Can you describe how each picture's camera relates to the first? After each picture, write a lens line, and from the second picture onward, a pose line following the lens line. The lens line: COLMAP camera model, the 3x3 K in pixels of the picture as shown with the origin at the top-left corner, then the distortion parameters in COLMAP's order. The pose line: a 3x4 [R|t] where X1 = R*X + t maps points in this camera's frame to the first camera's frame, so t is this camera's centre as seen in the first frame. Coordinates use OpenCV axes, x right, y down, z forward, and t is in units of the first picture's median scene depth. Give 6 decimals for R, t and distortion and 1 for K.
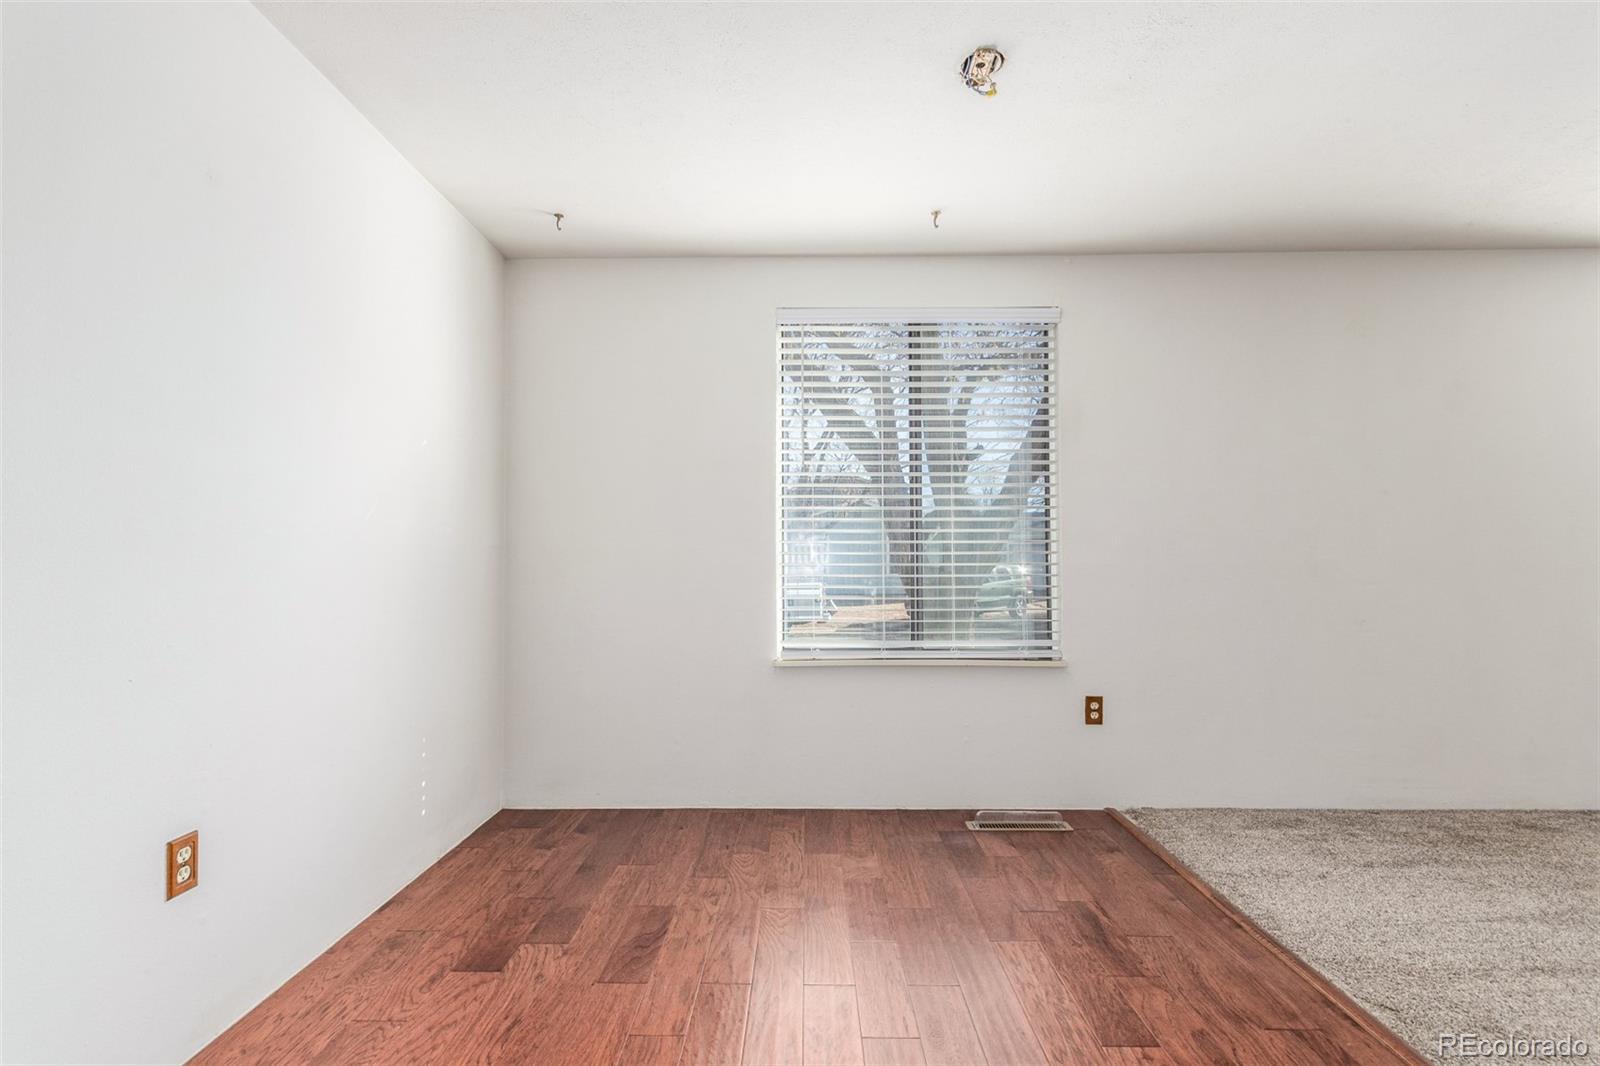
lens RADIAL K [[747.3, 0, 792.0], [0, 747.3, 548.7], [0, 0, 1]] dist [0.007986, -0.000188]
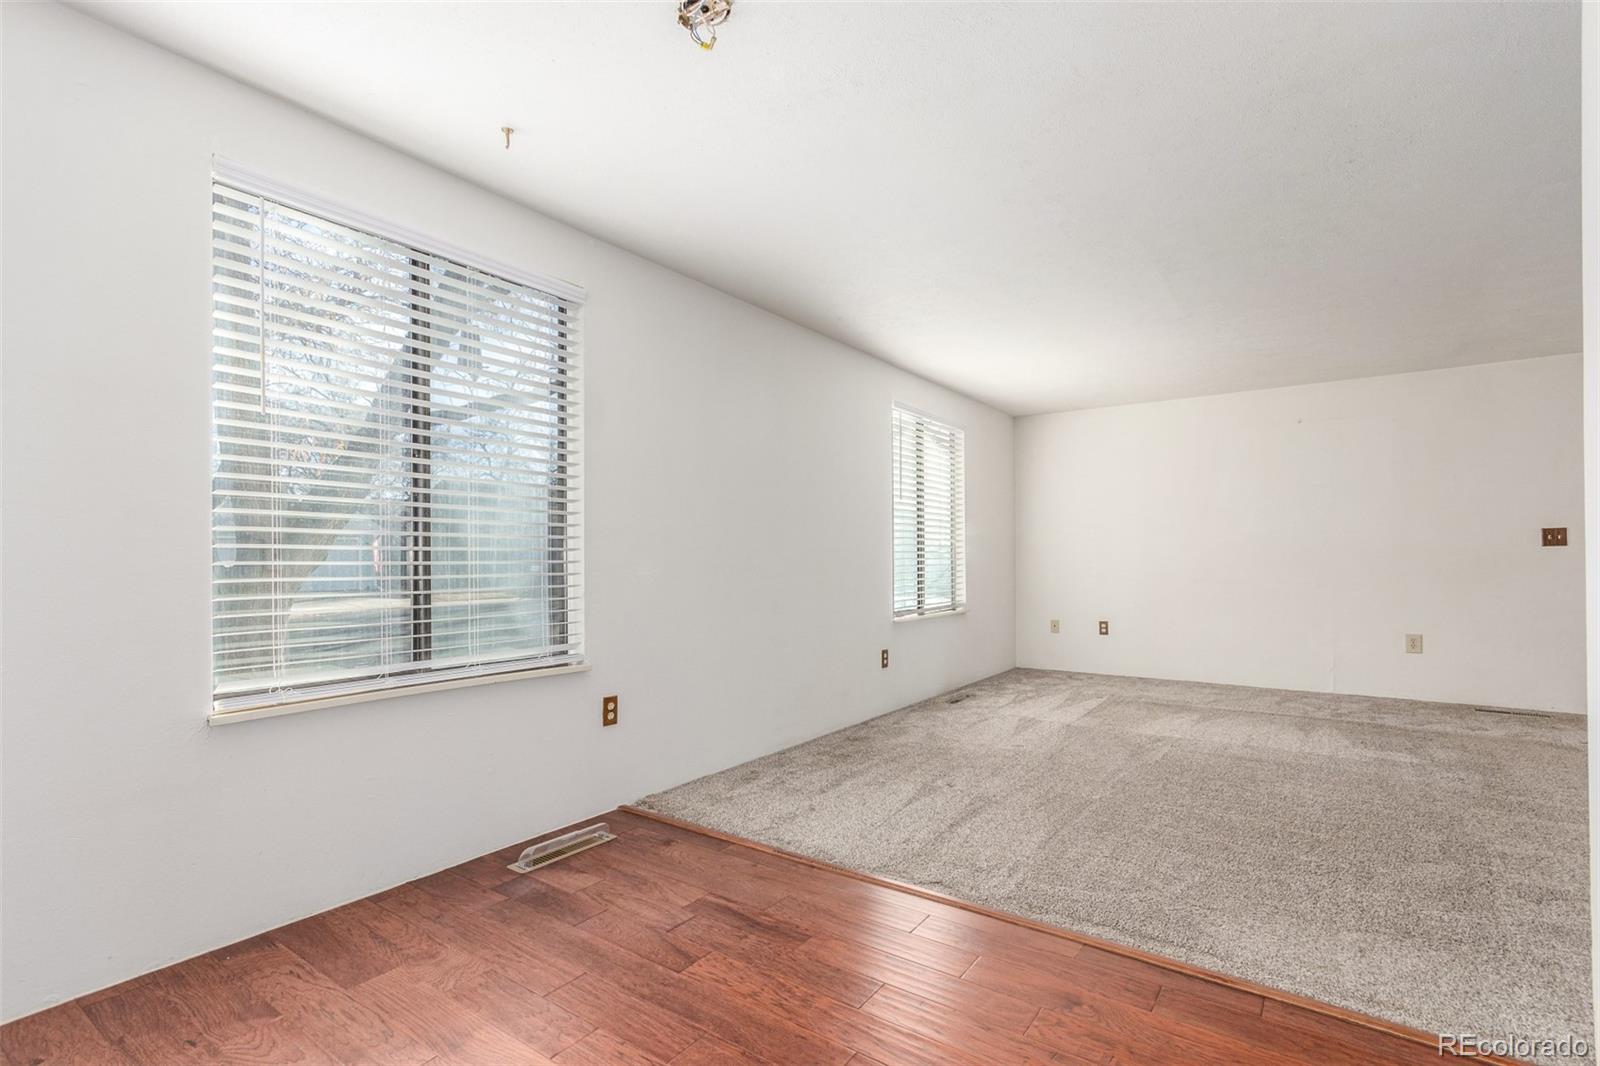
lens RADIAL K [[747.3, 0, 808.4], [0, 747.3, 560.8], [0, 0, 1]] dist [0.007986, -0.000188]
pose [[0.563948, 0.000364, 0.825810, -0.285544], [-0.016973, 0.999794, 0.011151, 0.003474], [-0.825636, -0.020305, 0.563838, 0.255836]]
